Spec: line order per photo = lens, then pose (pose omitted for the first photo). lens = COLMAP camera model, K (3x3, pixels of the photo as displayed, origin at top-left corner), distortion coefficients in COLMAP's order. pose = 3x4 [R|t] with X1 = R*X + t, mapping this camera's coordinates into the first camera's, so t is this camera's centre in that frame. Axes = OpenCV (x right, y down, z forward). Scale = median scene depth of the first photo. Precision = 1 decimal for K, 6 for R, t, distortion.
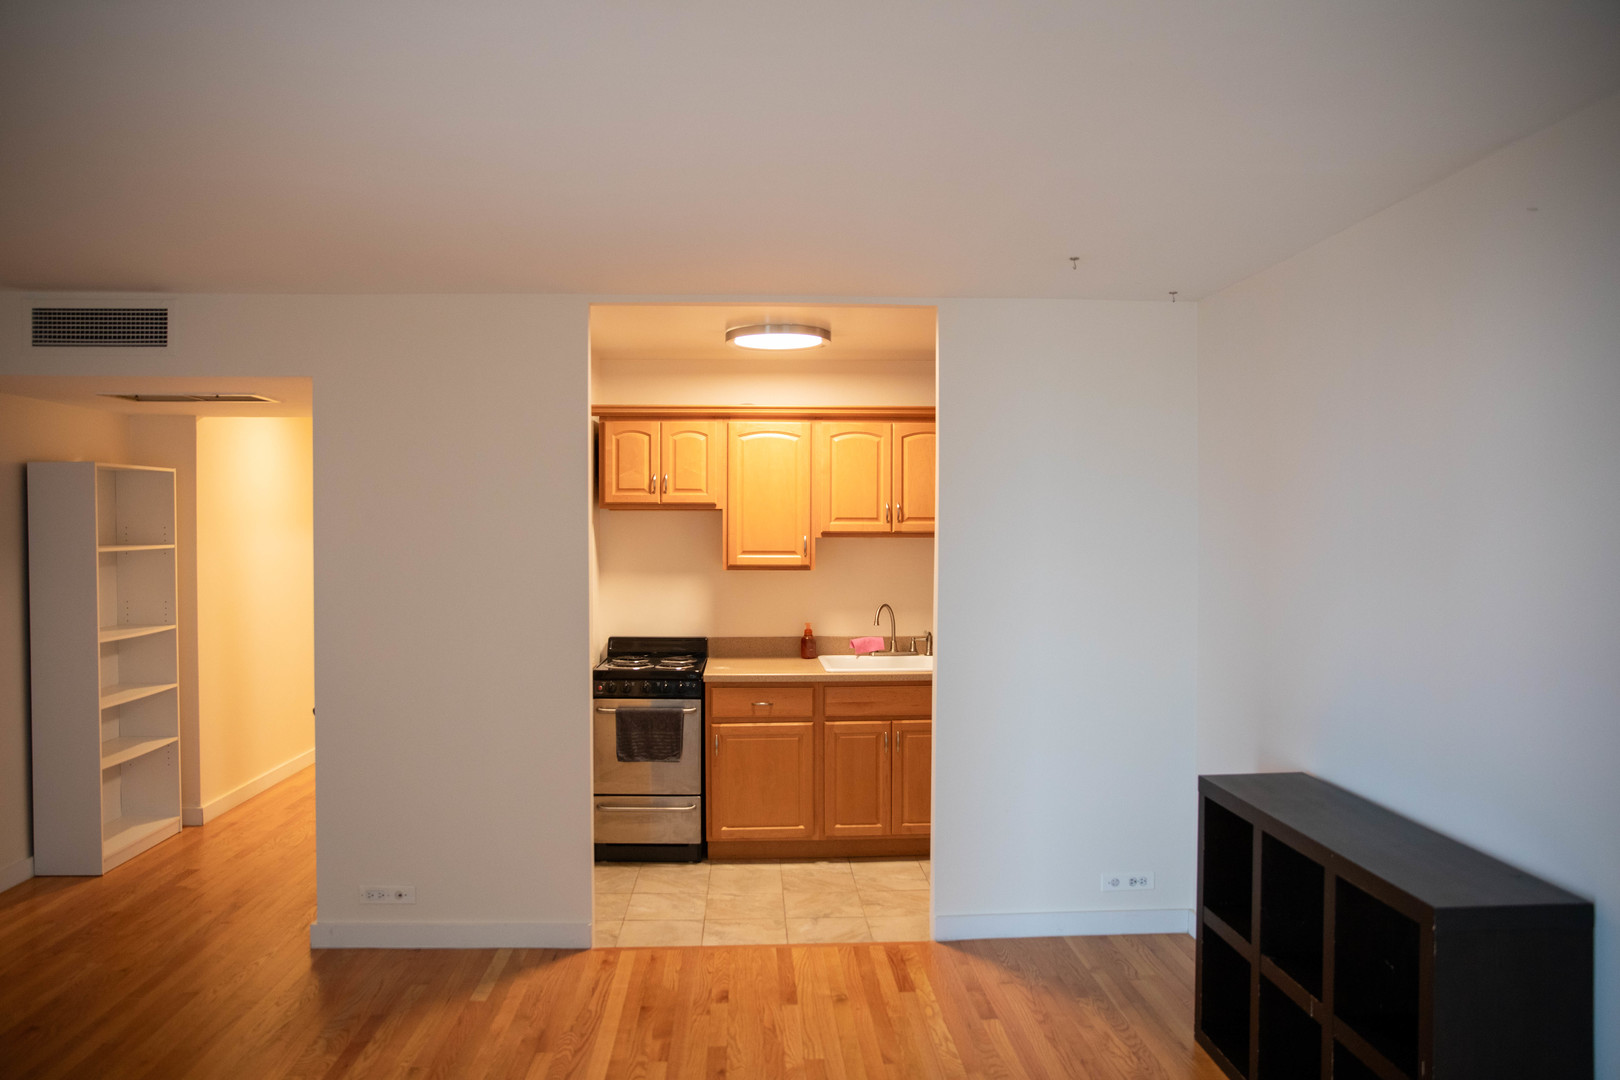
lens RADIAL K [[1117.2, 0, 820.1], [0, 1117.2, 534.1], [0, 0, 1]] dist [-0.089942, 0.040651]
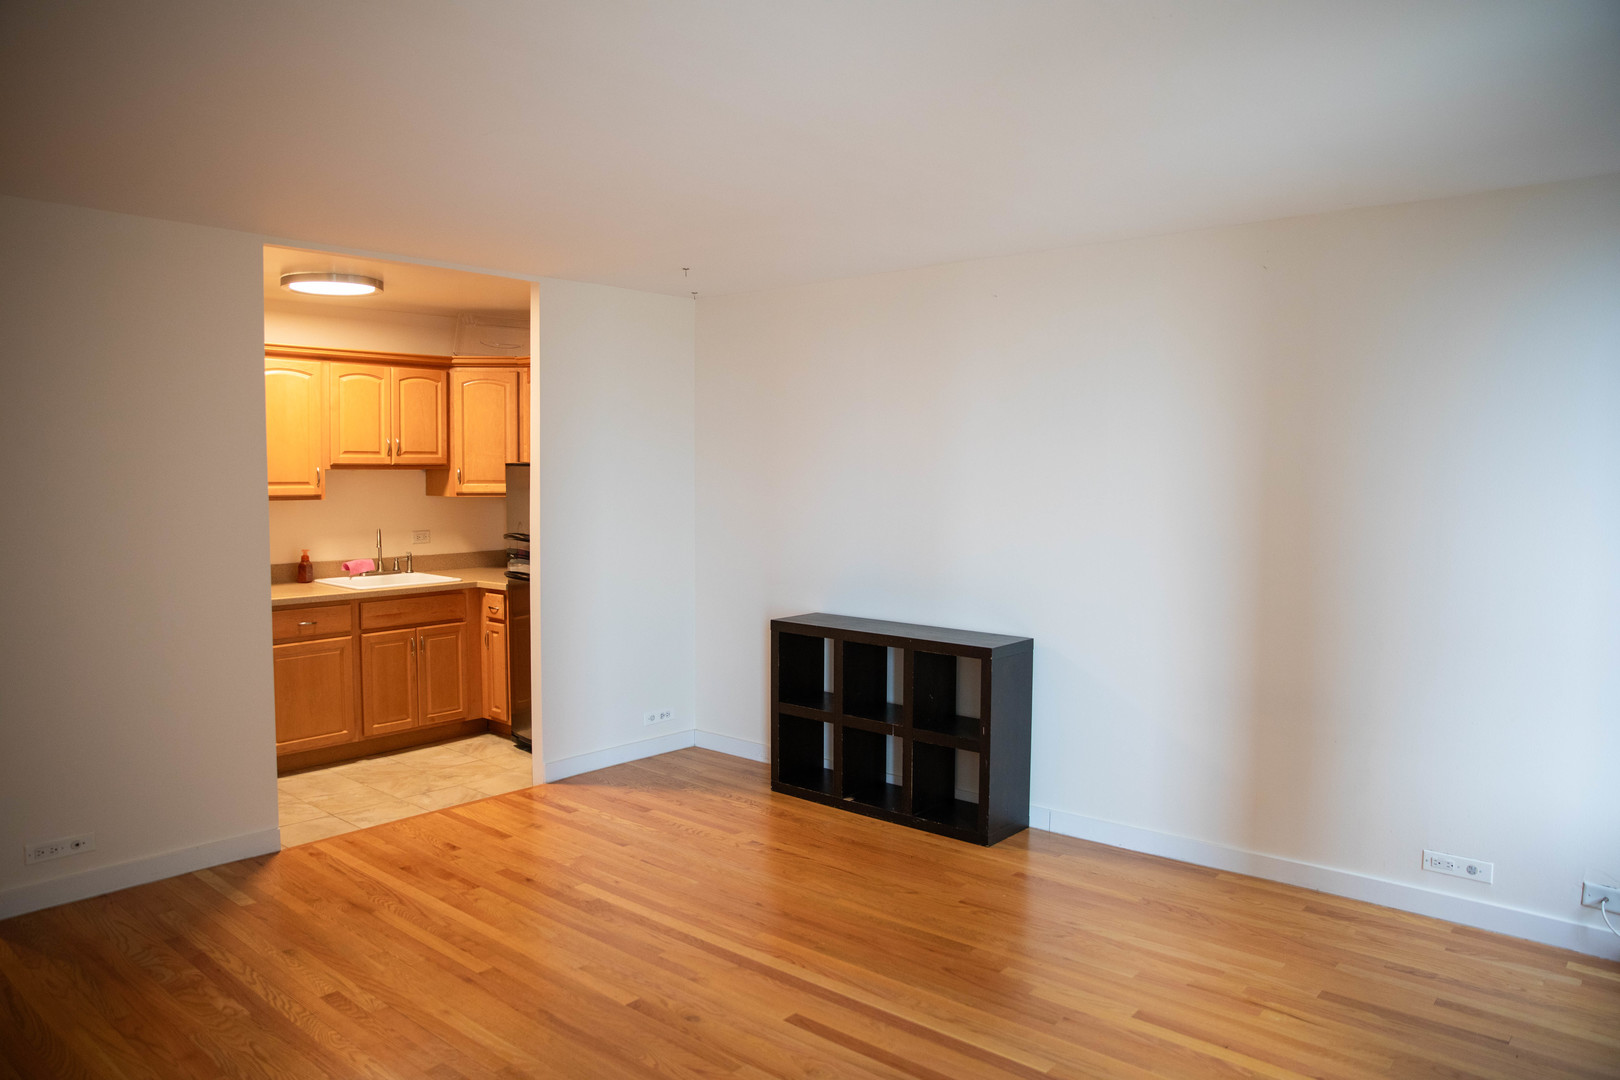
lens RADIAL K [[1117.2, 0, 783.3], [0, 1117.2, 528.7], [0, 0, 1]] dist [-0.089942, 0.040651]
pose [[0.702050, -0.038177, 0.711103, -0.482528], [-0.000084, 0.998557, 0.053693, 0.003381], [-0.712127, -0.037755, 0.701034, -0.069993]]
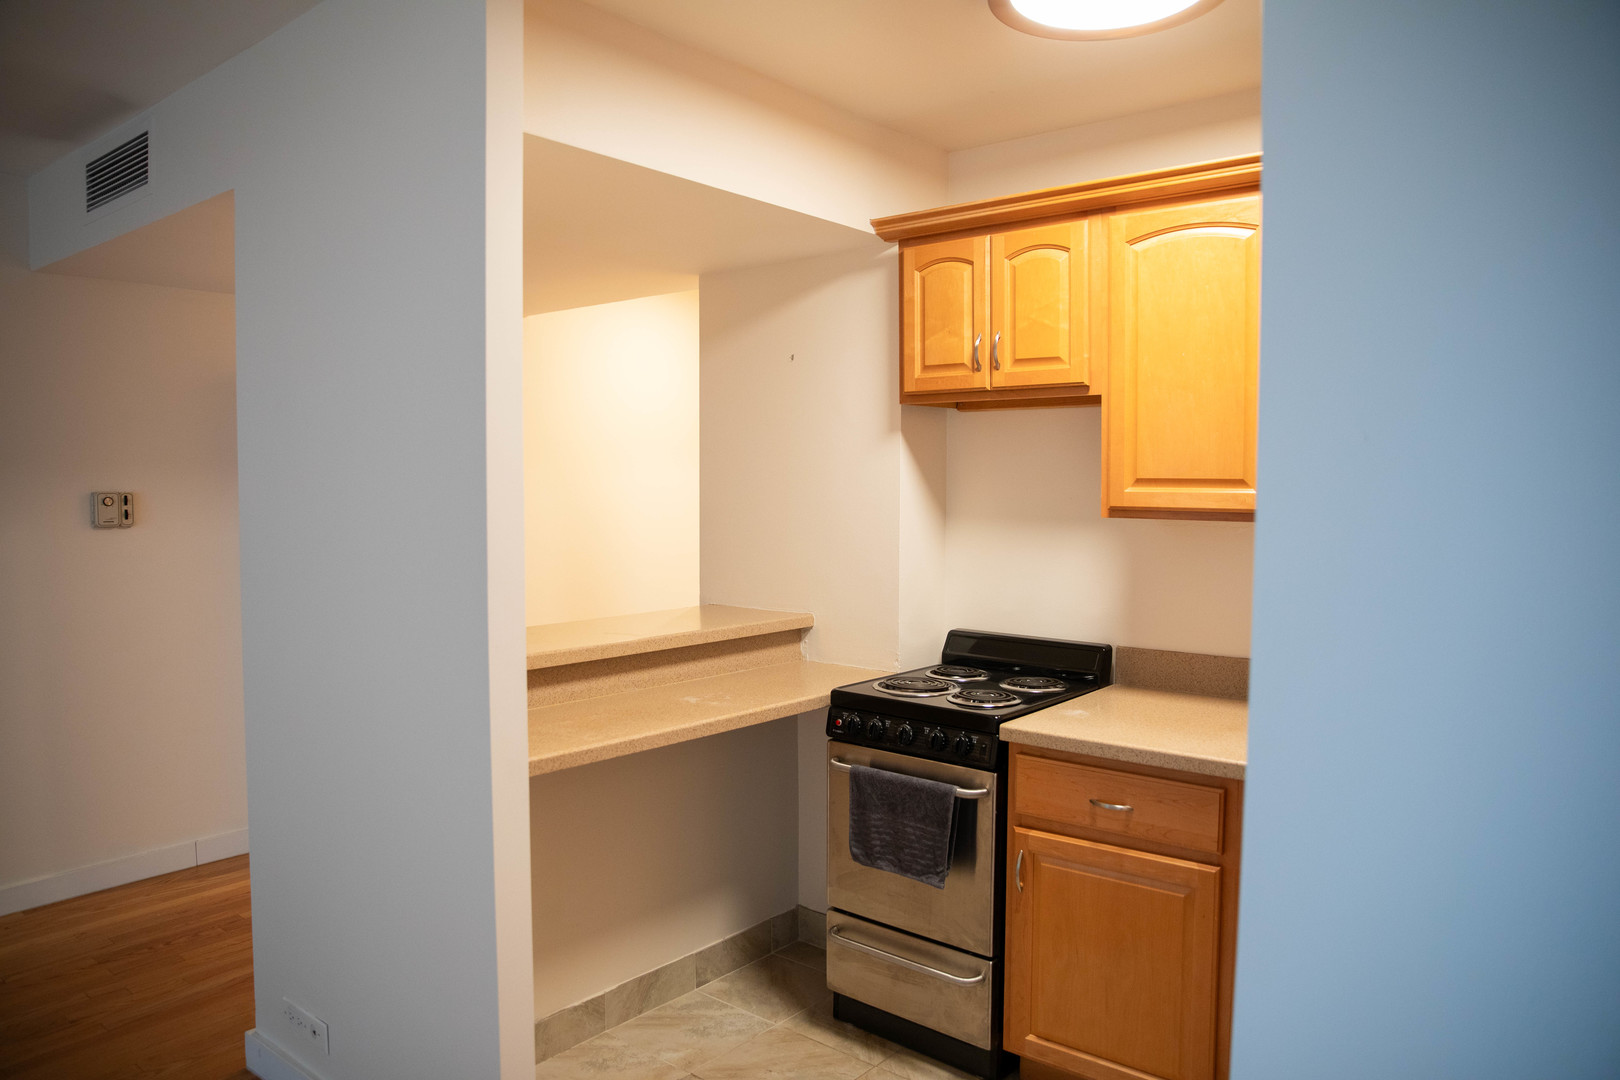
lens RADIAL K [[1117.2, 0, 806.1], [0, 1117.2, 538.6], [0, 0, 1]] dist [-0.089942, 0.040651]
pose [[0.728925, 0.032952, -0.683800, 0.166853], [-0.006995, 0.999147, 0.040691, 0.023859], [0.684557, -0.024878, 0.728534, 0.581197]]
